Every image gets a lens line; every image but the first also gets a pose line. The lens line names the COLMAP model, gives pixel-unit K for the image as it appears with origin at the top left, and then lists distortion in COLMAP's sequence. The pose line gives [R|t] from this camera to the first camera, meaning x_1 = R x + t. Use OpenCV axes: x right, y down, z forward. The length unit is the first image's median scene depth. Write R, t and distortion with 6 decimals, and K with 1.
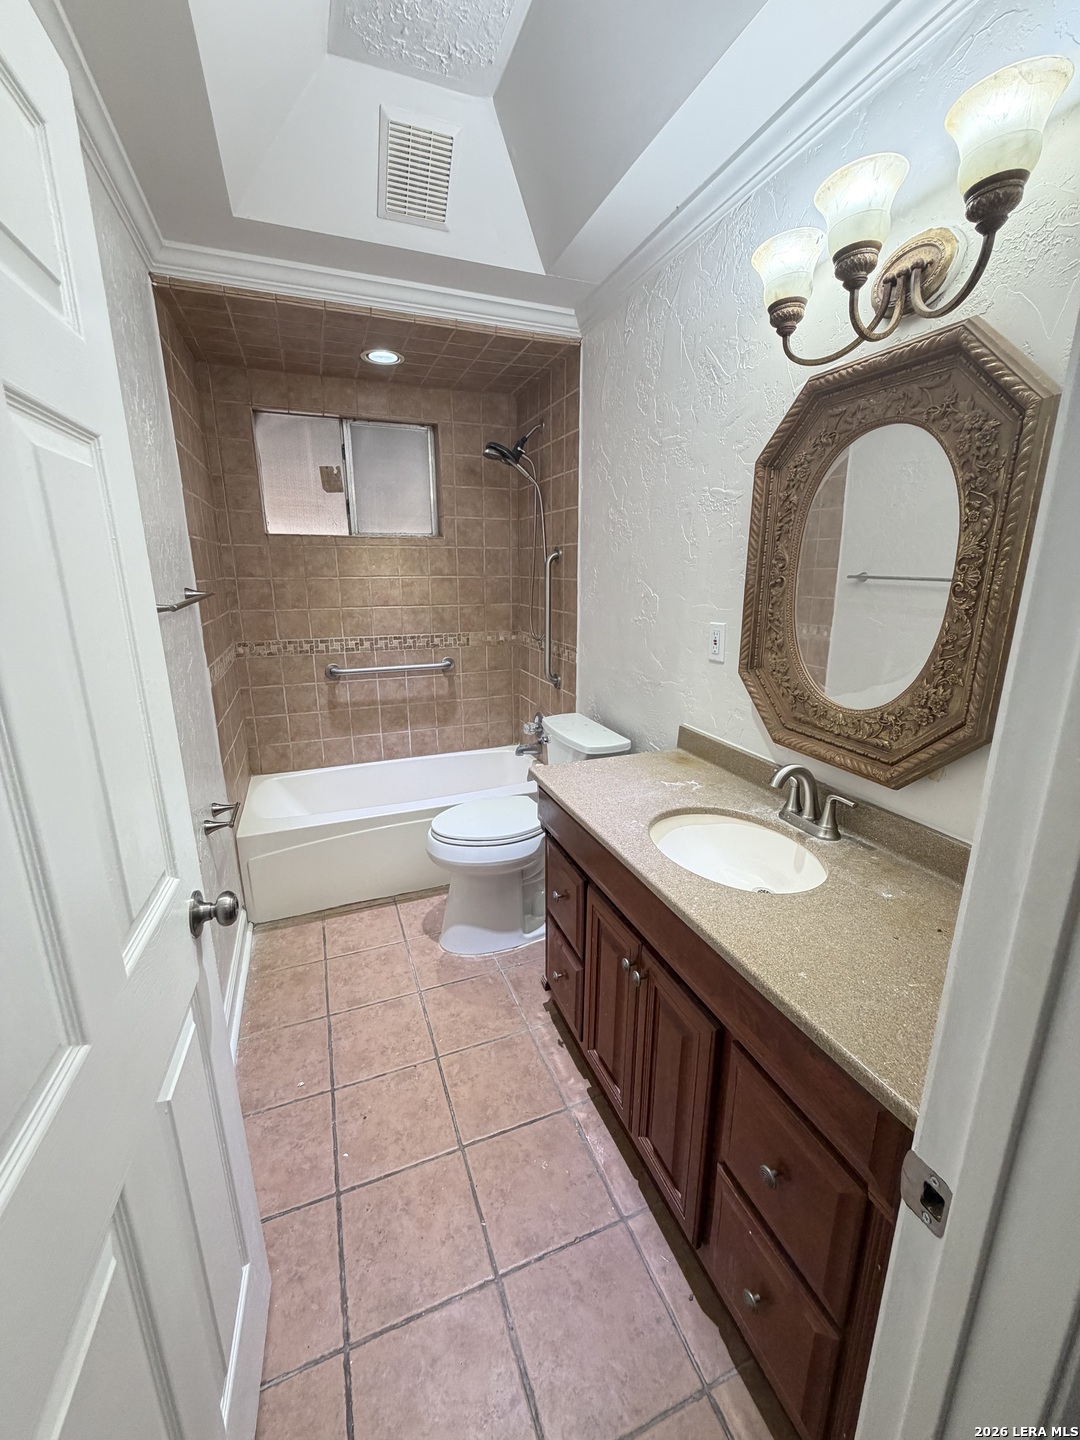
lens RADIAL K [[572.2, 0, 538.9], [0, 572.2, 714.0], [0, 0, 1]] dist [0.000220, -0.000063]
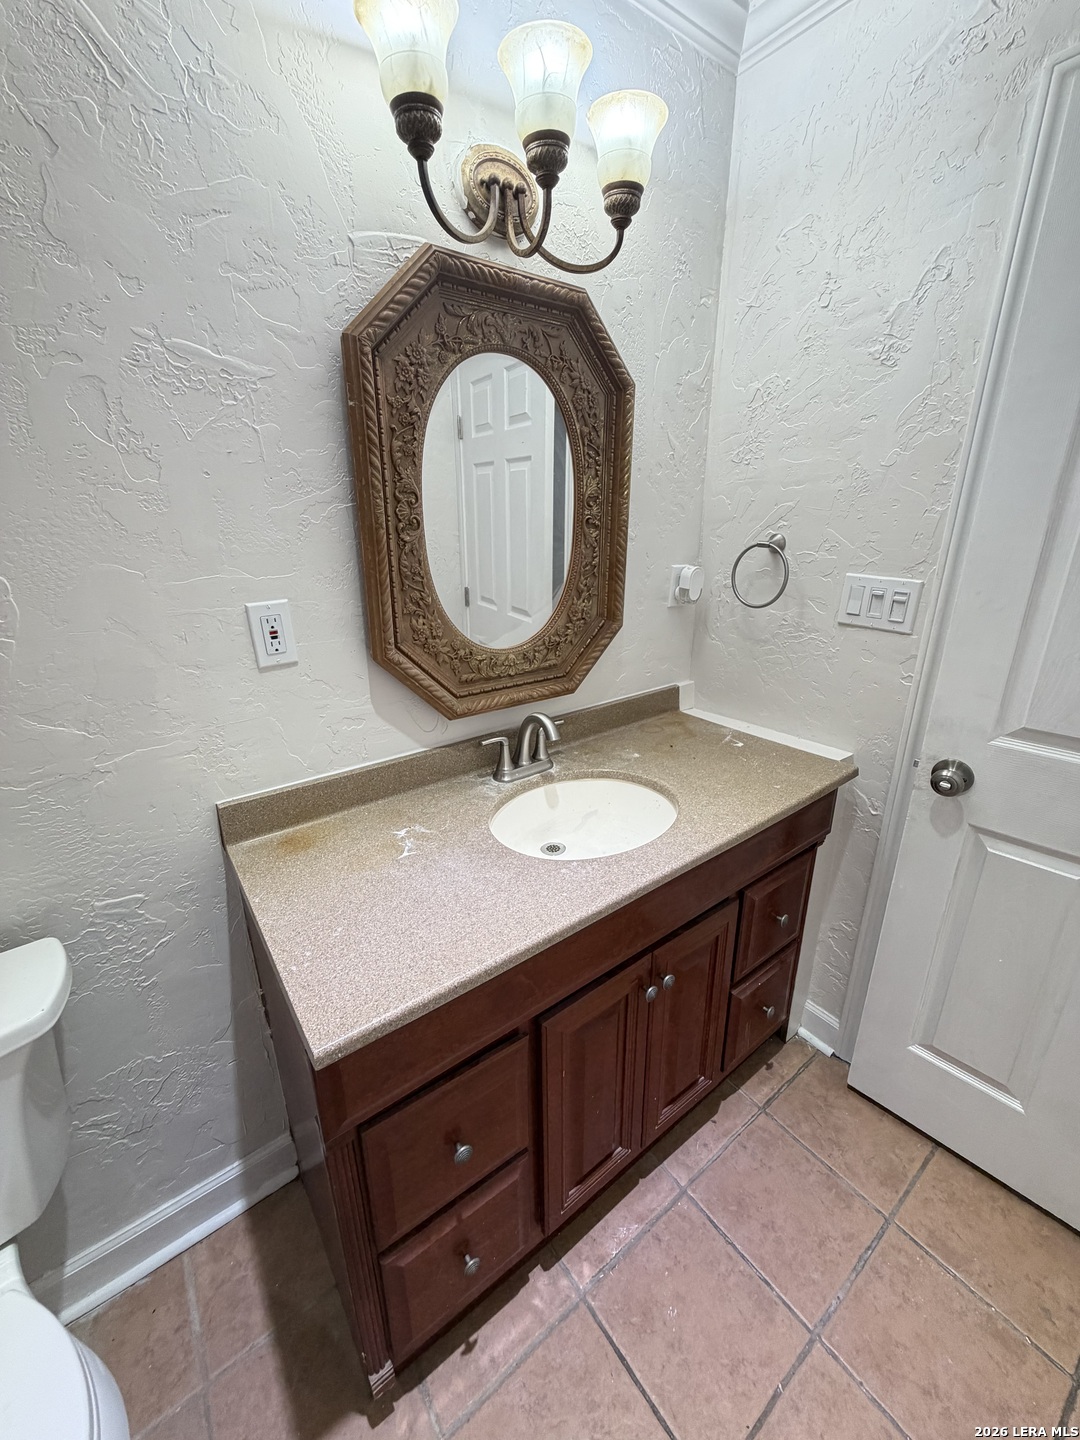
lens RADIAL K [[572.2, 0, 538.9], [0, 572.2, 714.0], [0, 0, 1]] dist [0.000220, -0.000063]
pose [[-0.263321, -0.312842, 0.912575, -0.396900], [0.249658, 0.891635, 0.377701, -0.251663], [-0.931844, 0.327288, -0.156683, 1.050929]]
